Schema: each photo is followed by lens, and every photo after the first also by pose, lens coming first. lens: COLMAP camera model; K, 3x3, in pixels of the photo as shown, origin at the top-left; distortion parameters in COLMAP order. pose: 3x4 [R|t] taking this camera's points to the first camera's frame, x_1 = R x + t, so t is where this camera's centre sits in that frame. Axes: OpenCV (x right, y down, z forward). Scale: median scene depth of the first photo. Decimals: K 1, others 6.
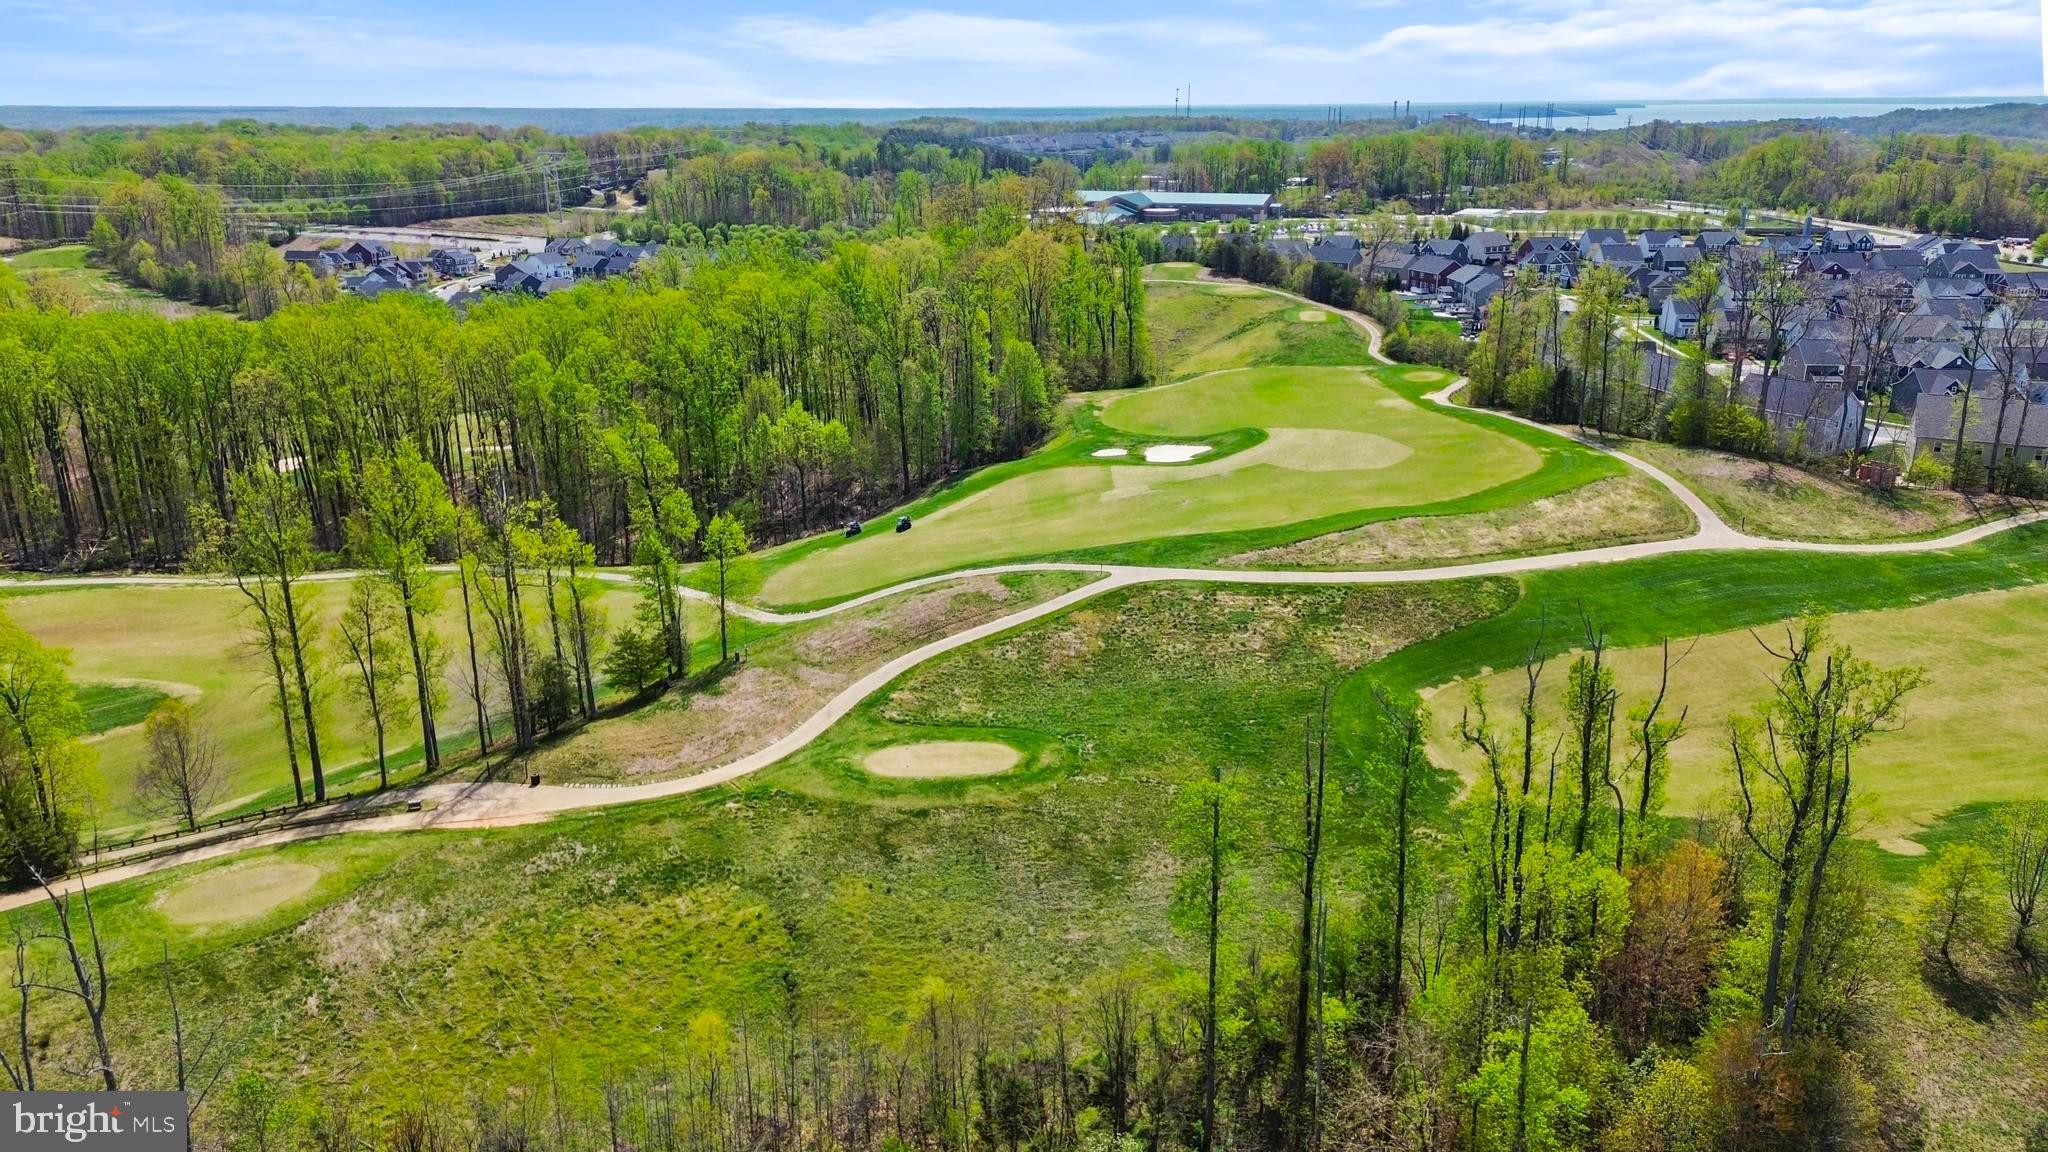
lens RADIAL K [[1445.1, 0, 1029.8], [0, 1445.1, 570.0], [0, 0, 1]] dist [0.089023, -0.095319]
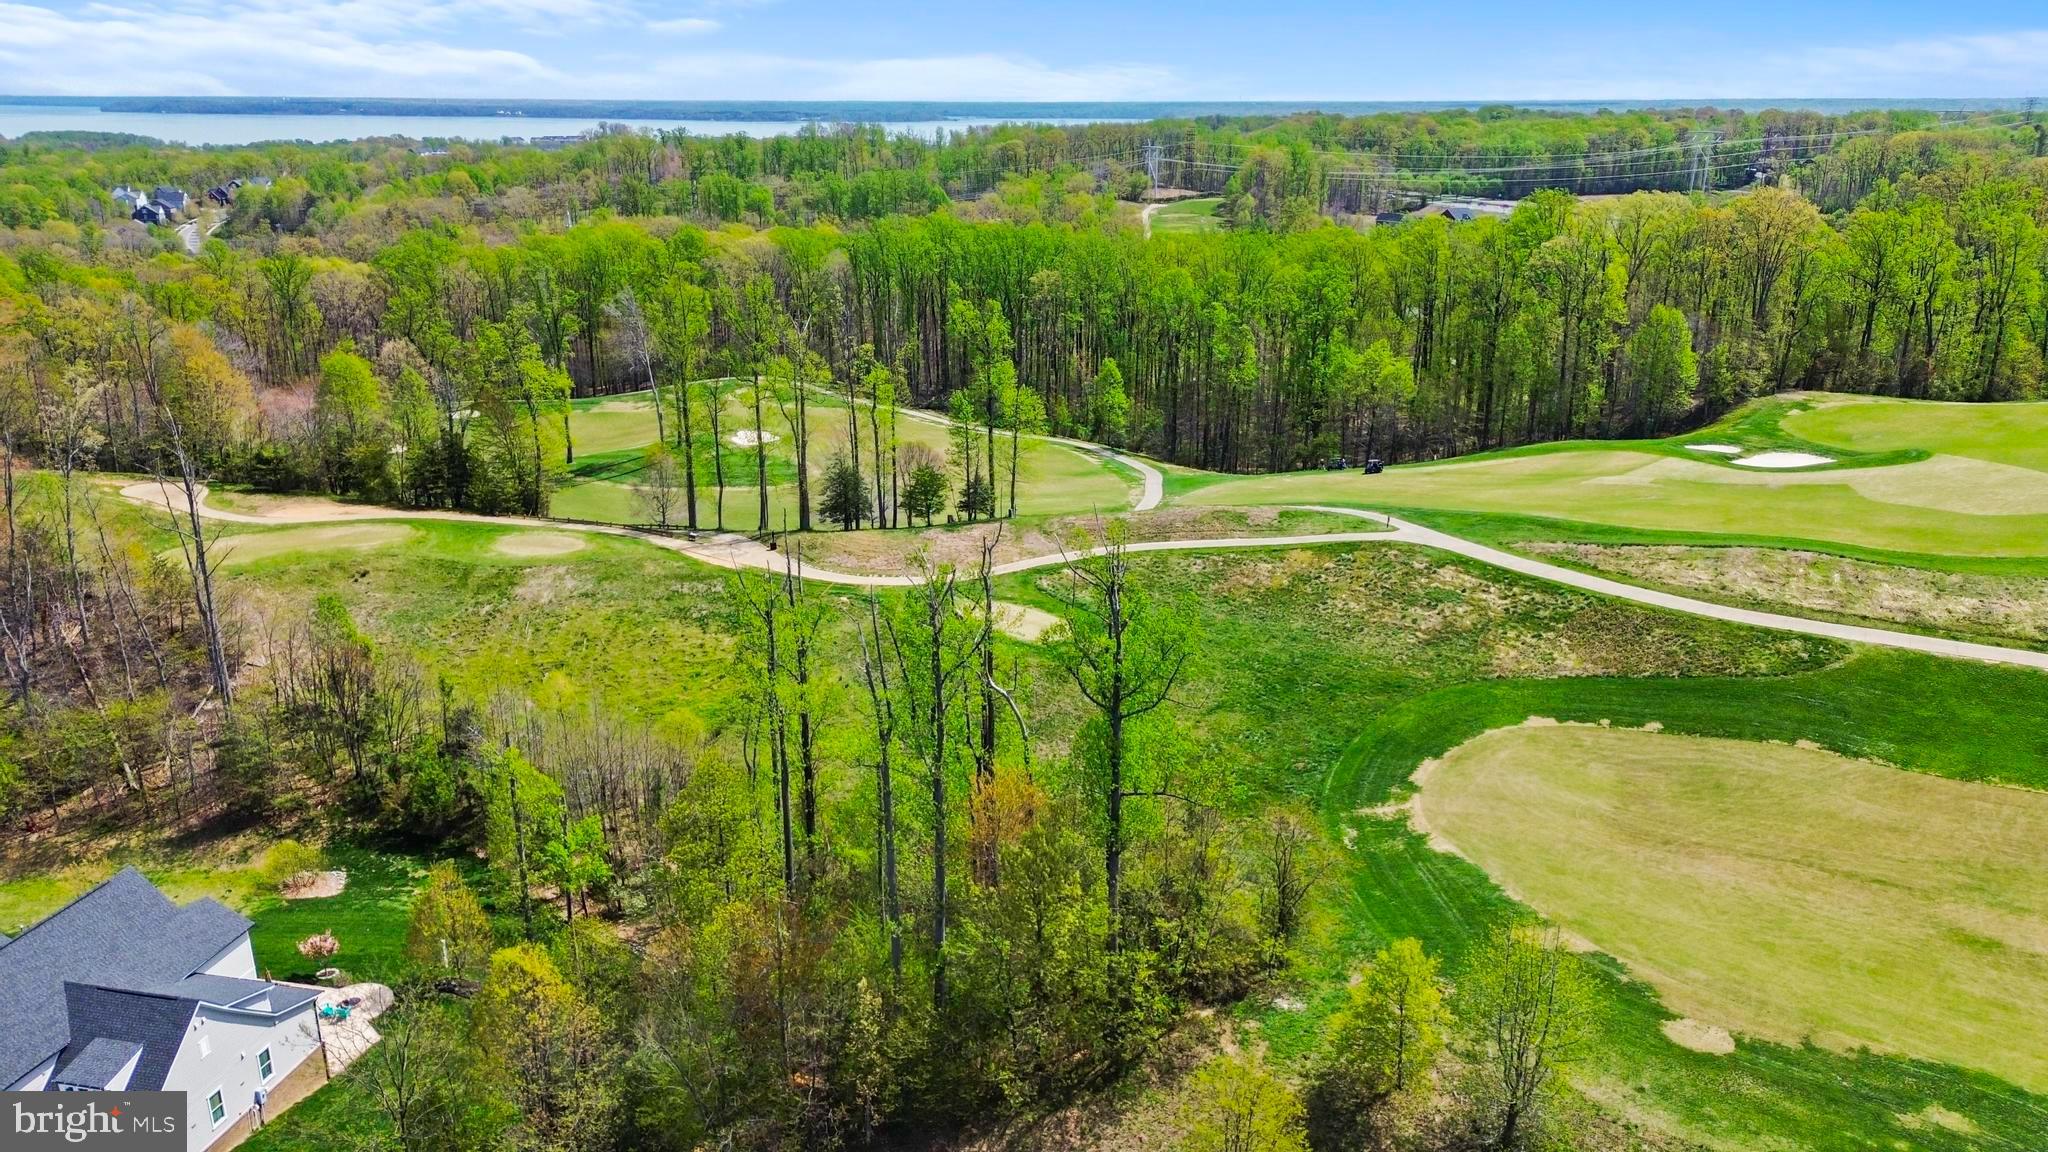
lens RADIAL K [[1445.1, 0, 1029.8], [0, 1445.1, 570.0], [0, 0, 1]] dist [0.089023, -0.095319]
pose [[0.674149, 0.229493, -0.702038, 0.596759], [-0.226669, 0.968920, 0.099071, -0.012606], [0.702954, 0.092341, 0.705215, 0.211290]]
